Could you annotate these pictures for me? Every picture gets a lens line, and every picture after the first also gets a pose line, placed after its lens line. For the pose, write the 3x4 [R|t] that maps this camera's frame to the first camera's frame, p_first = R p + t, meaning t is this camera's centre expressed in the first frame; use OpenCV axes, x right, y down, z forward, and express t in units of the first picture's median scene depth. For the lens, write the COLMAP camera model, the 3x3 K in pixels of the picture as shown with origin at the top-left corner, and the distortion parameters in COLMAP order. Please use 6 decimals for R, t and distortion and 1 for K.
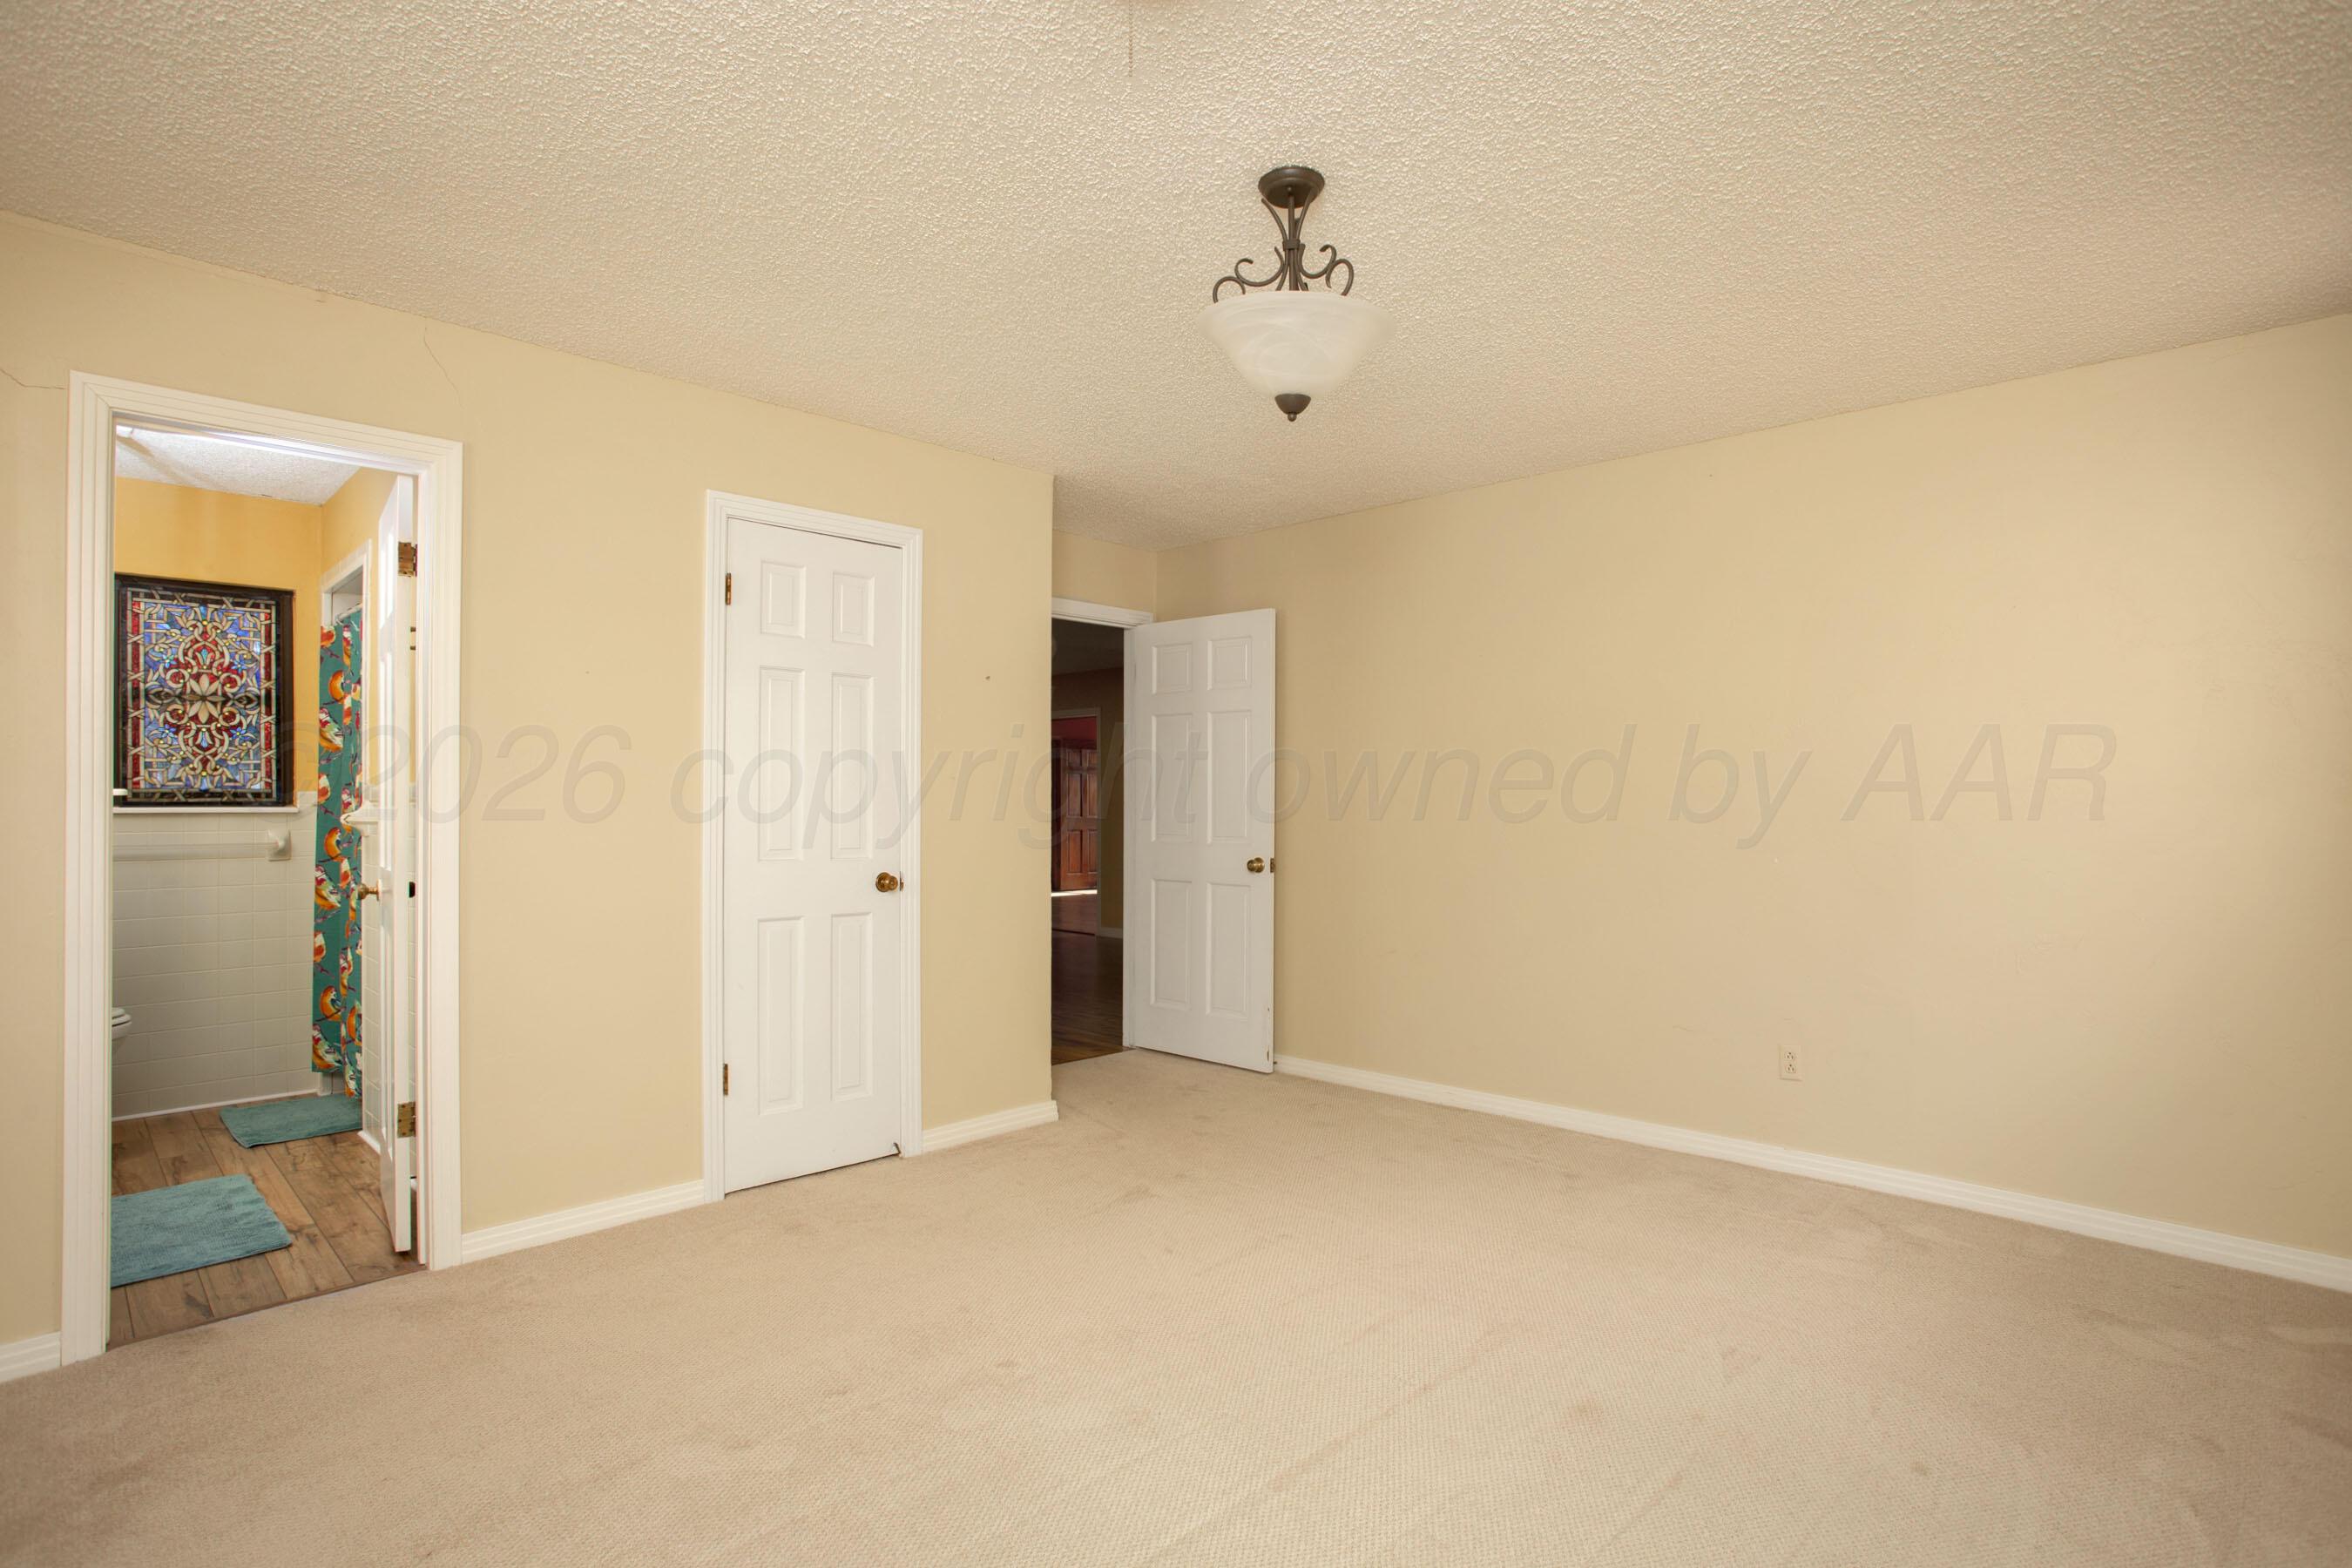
lens RADIAL K [[1154.6, 0, 1187.2], [0, 1154.6, 797.5], [0, 0, 1]] dist [-0.062811, 0.017160]
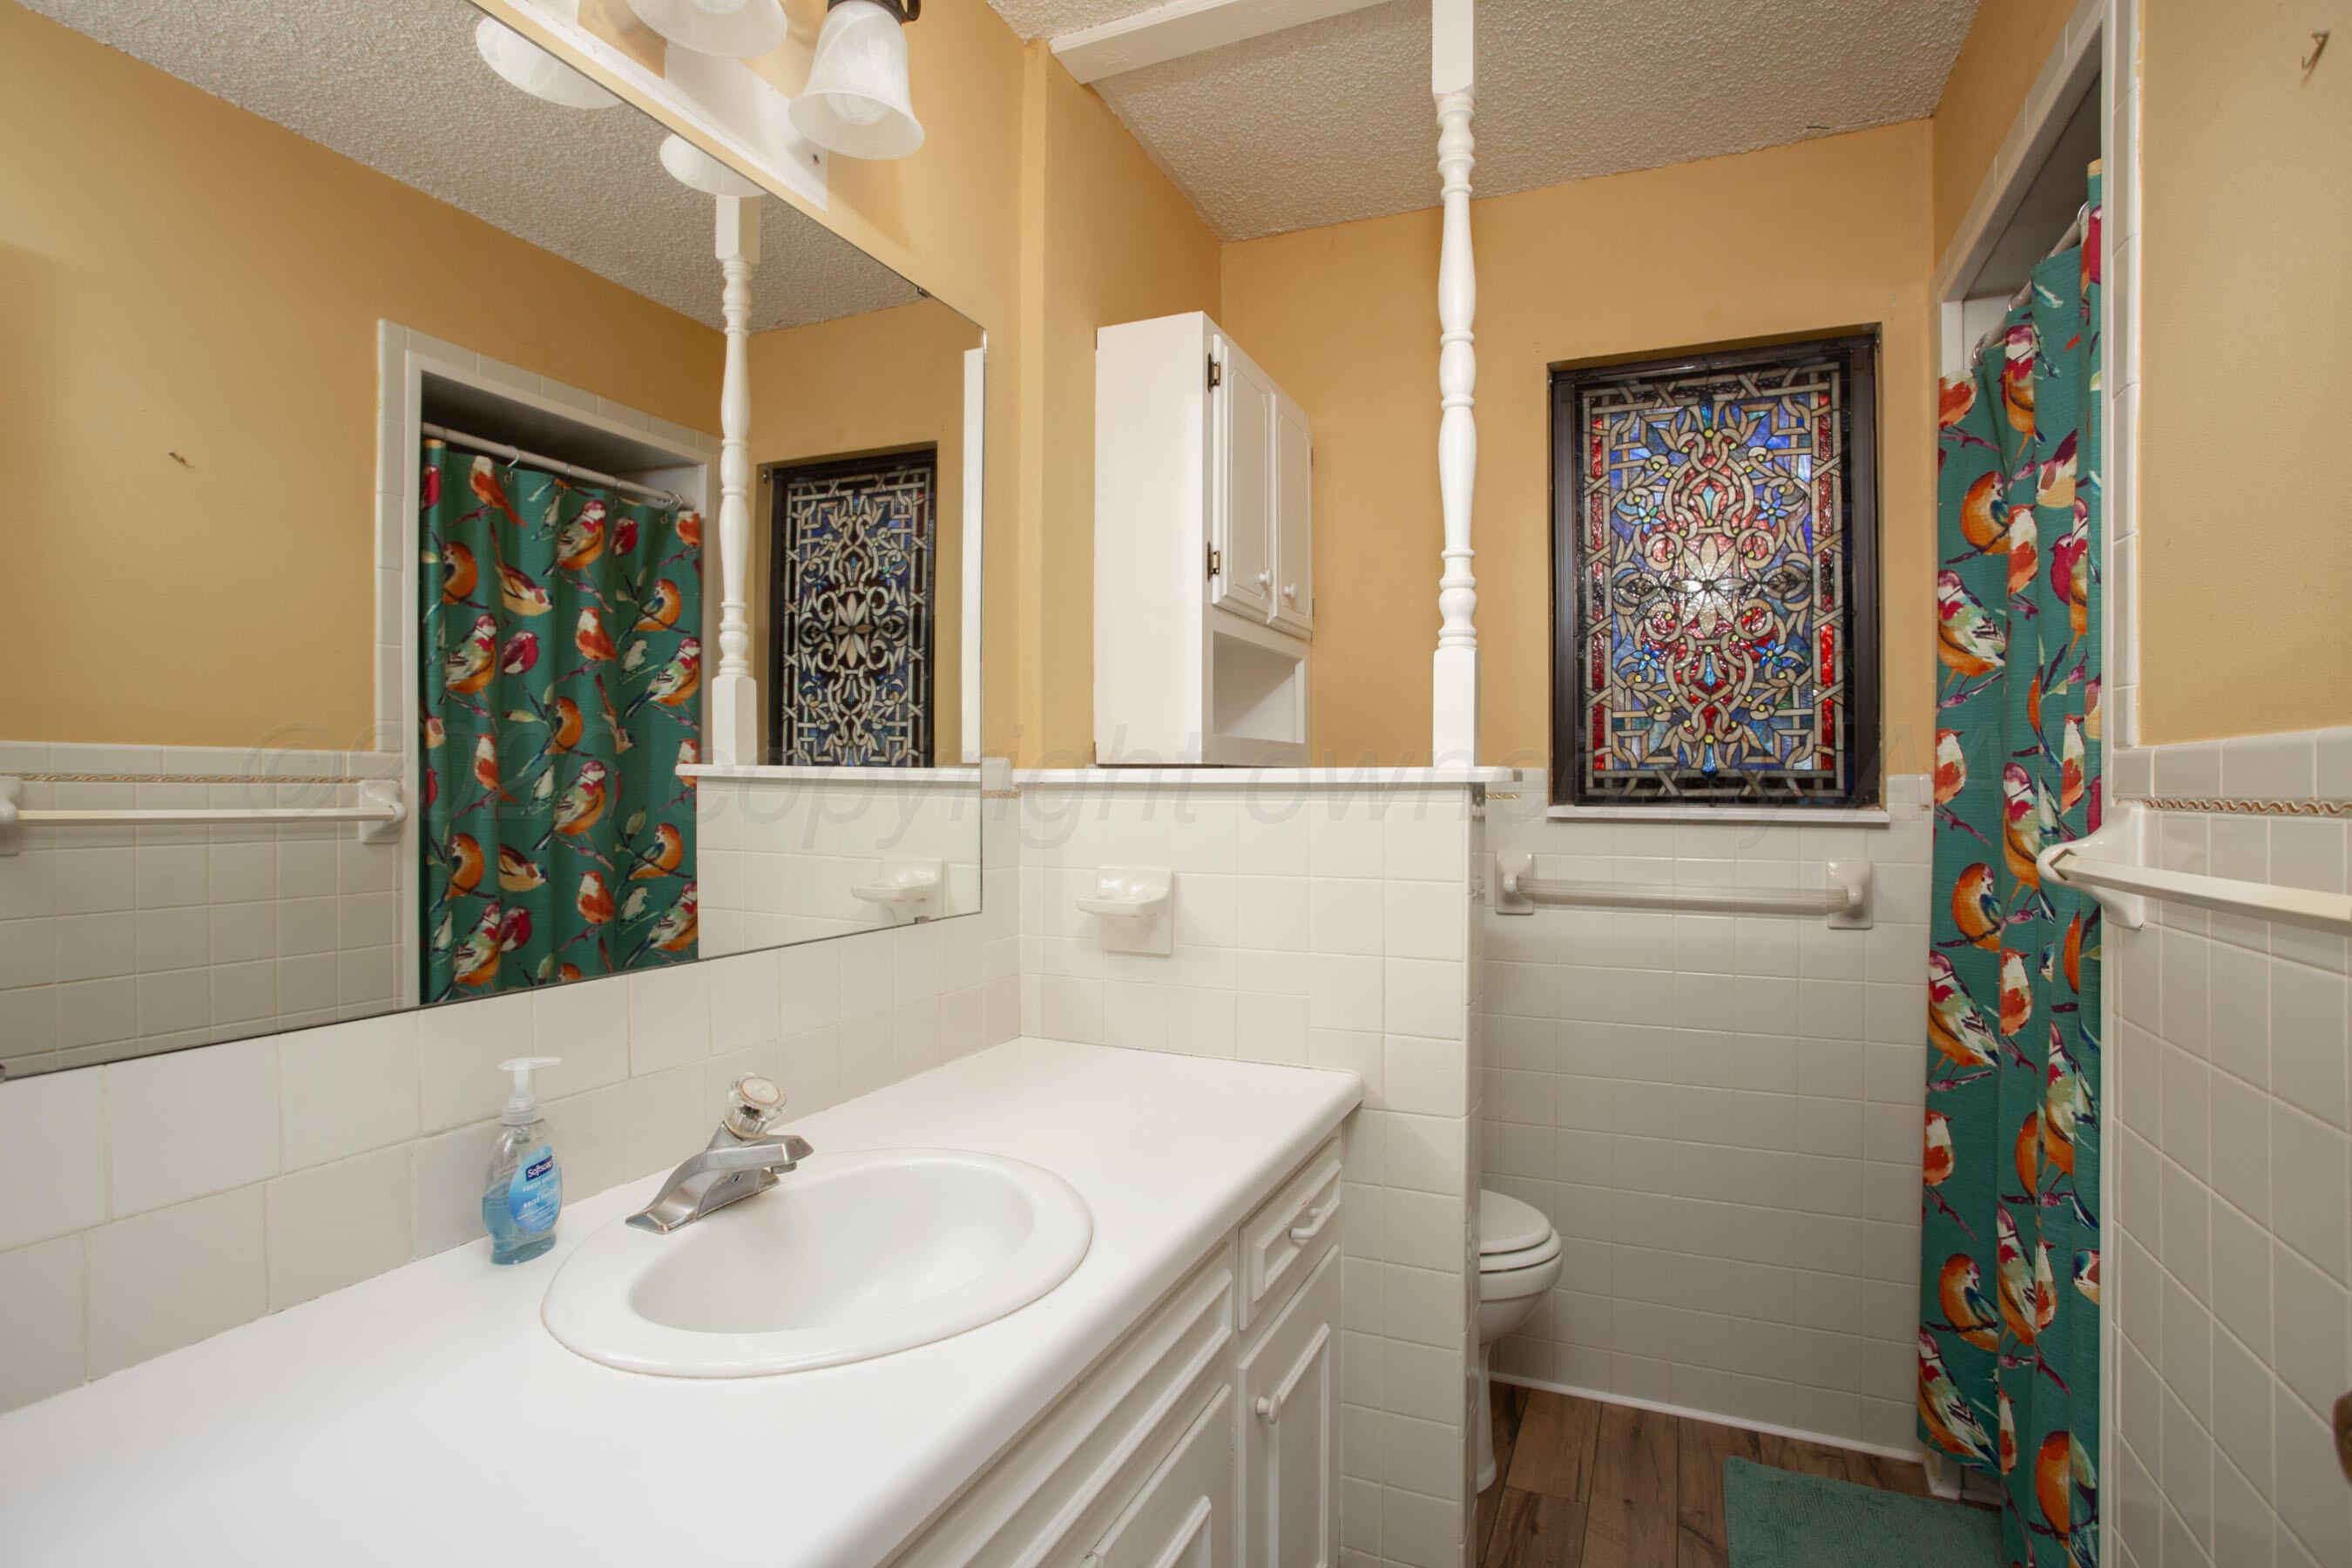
lens RADIAL K [[1154.6, 0, 1195.3], [0, 1154.6, 790.5], [0, 0, 1]] dist [-0.062811, 0.017160]
pose [[0.373814, 0.007328, -0.927475, -0.494257], [-0.000888, 0.999971, 0.007543, -0.002271], [0.927503, -0.001997, 0.373810, 0.590027]]
